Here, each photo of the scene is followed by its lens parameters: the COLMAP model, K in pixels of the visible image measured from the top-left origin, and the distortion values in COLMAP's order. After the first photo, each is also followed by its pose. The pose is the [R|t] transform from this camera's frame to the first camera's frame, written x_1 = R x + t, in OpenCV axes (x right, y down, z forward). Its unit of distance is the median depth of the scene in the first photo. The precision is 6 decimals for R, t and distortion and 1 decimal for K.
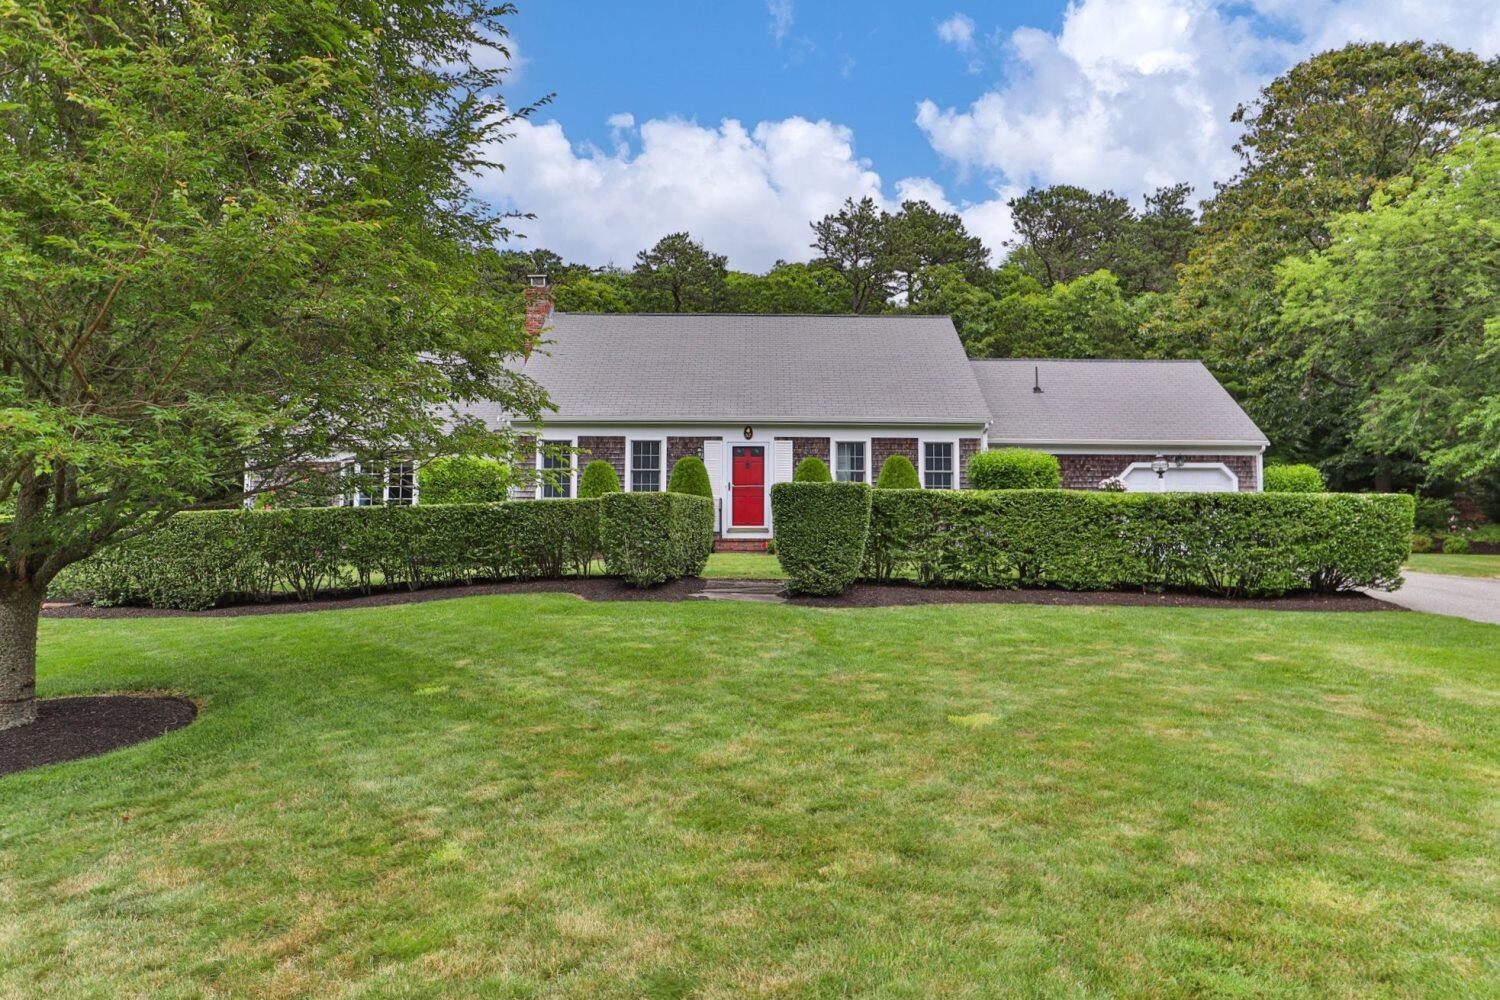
lens RADIAL K [[873.3, 0, 750.0], [0, 873.3, 500.0], [0, 0, 1]] dist [-0.018002, 0.003046]
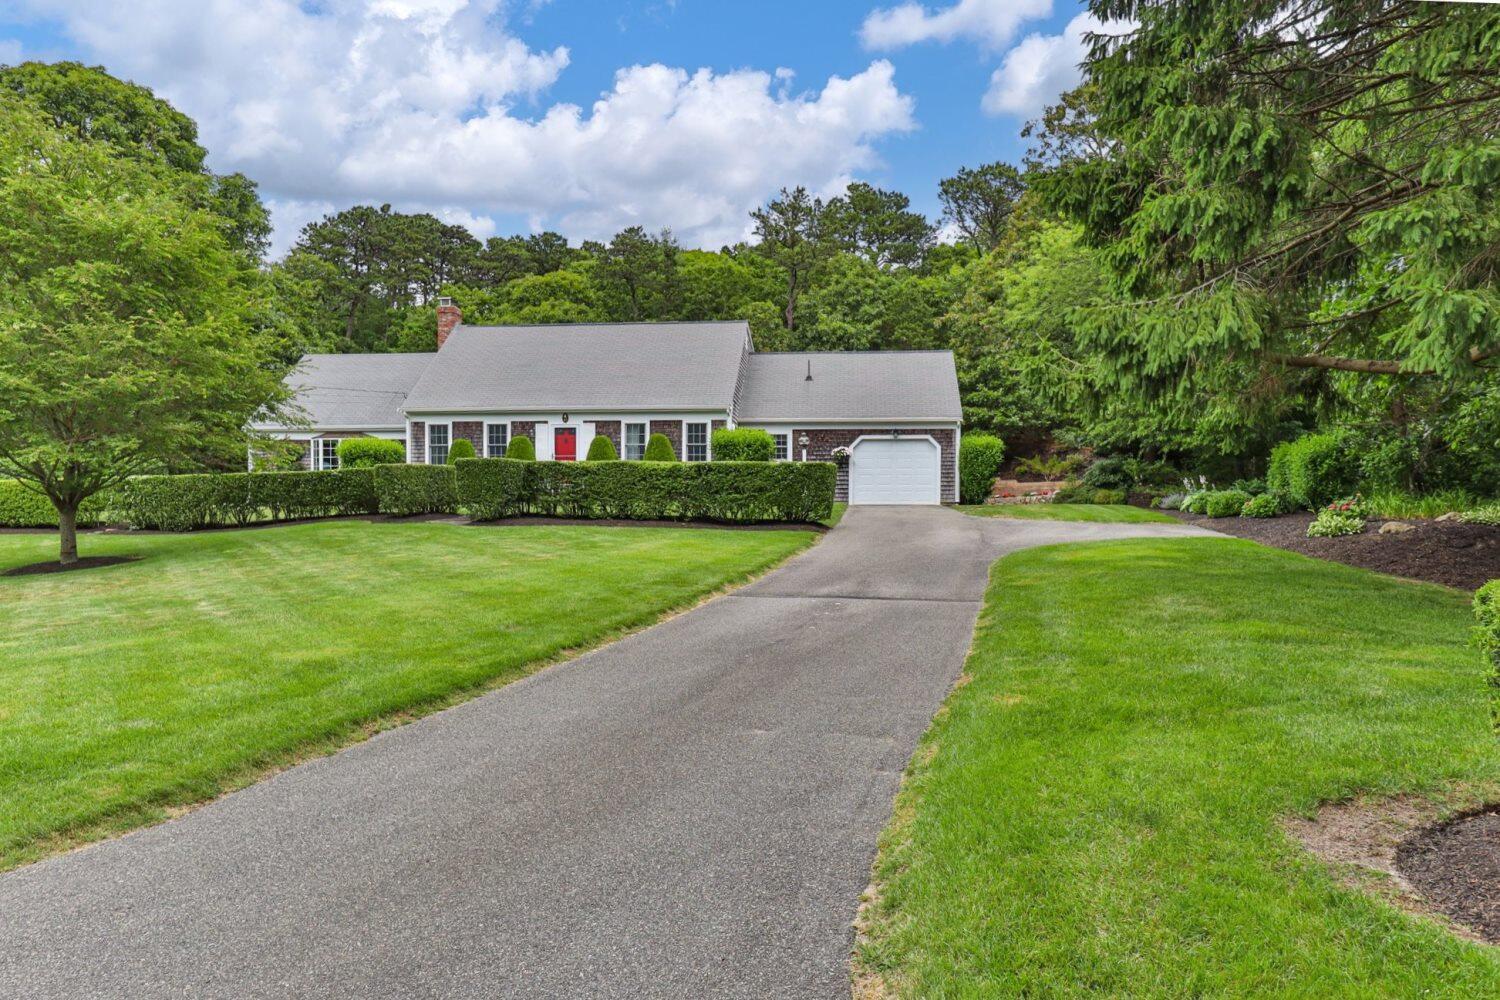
lens RADIAL K [[908.8, 0, 708.4], [0, 908.8, 535.3], [0, 0, 1]] dist [-0.013893, 0.000847]
pose [[0.990162, 0.004262, -0.139859, 0.426819], [0.006845, 0.996864, 0.078839, -0.002606], [0.139756, -0.079021, 0.987028, -0.416260]]
